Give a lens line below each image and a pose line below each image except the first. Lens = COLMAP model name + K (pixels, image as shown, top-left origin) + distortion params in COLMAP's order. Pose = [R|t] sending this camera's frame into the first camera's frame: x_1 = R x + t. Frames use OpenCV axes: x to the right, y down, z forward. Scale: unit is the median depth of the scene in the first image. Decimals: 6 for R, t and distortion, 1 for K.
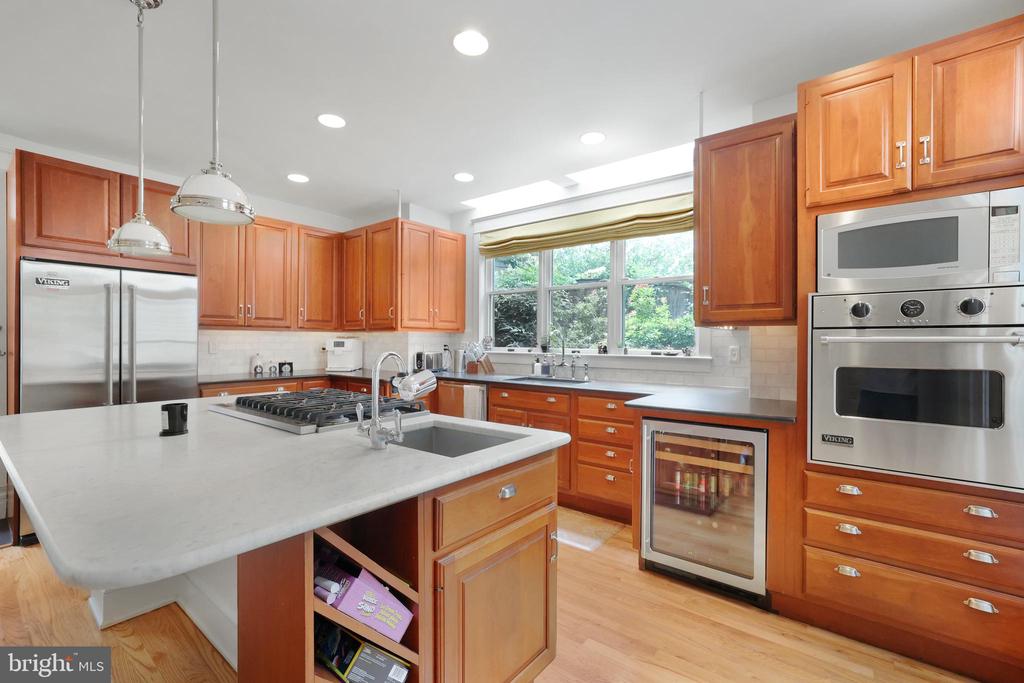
lens RADIAL K [[446.2, 0, 516.0], [0, 446.2, 339.4], [0, 0, 1]] dist [-0.045701, 0.015820]
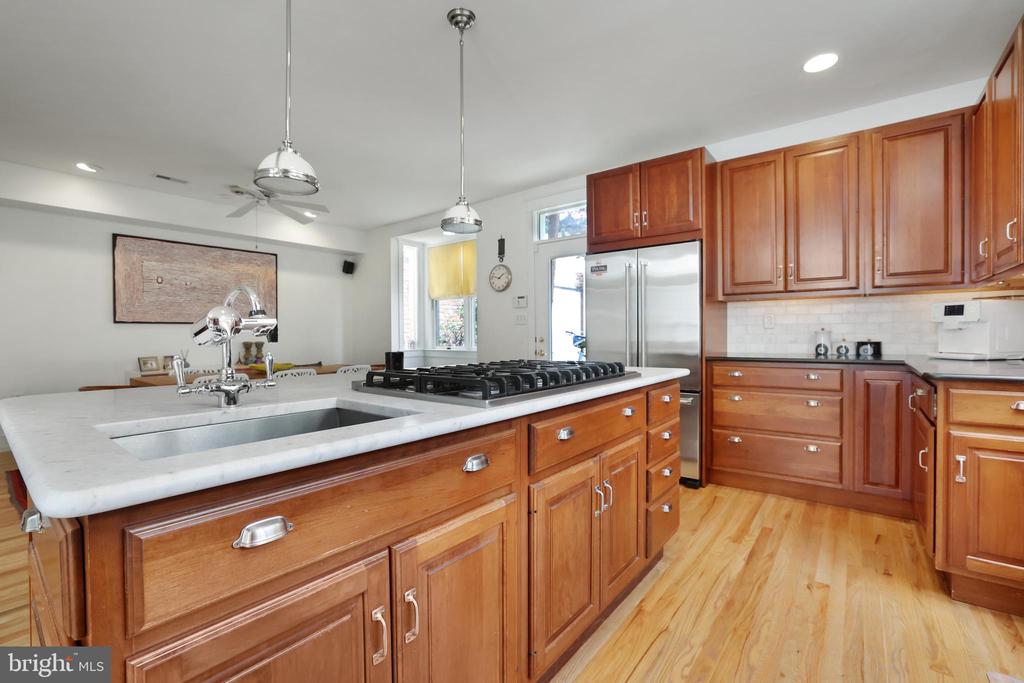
lens RADIAL K [[446.2, 0, 516.0], [0, 446.2, 339.4], [0, 0, 1]] dist [-0.045701, 0.015820]
pose [[0.002985, 0.006845, -0.999972, 0.201470], [0.010697, 0.999919, 0.006877, 0.054030], [0.999938, -0.010717, 0.002912, 0.646951]]
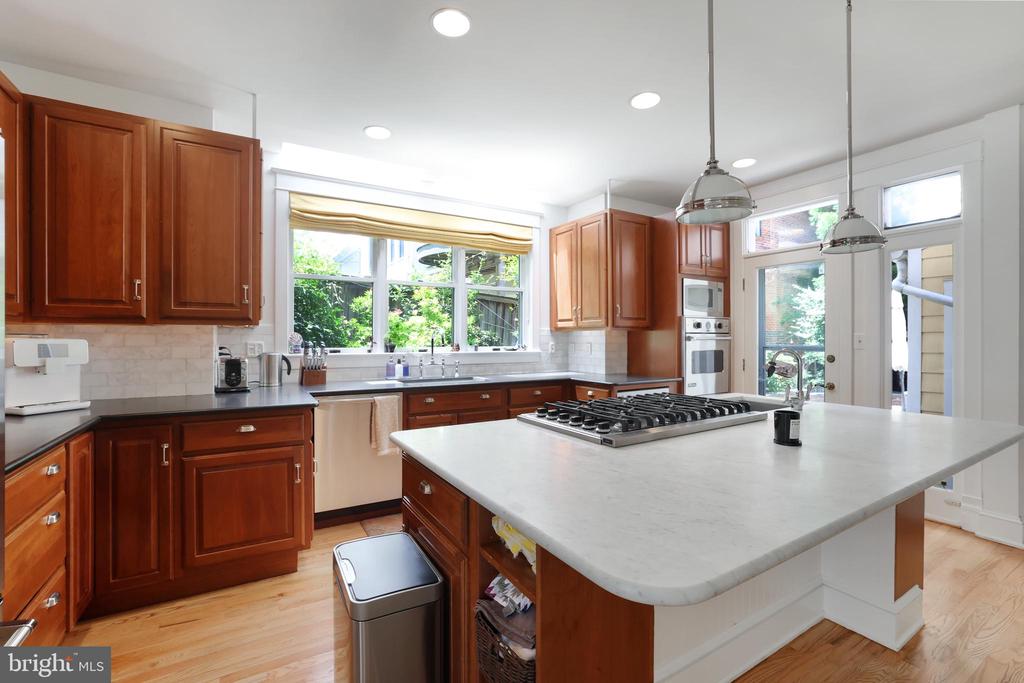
lens RADIAL K [[453.9, 0, 512.1], [0, 453.9, 338.3], [0, 0, 1]] dist [-0.046122, 0.013045]
pose [[0.357666, -0.005413, 0.933834, -0.928593], [-0.001926, 0.999977, 0.006534, -0.007659], [-0.933848, -0.004135, 0.357647, 0.590091]]
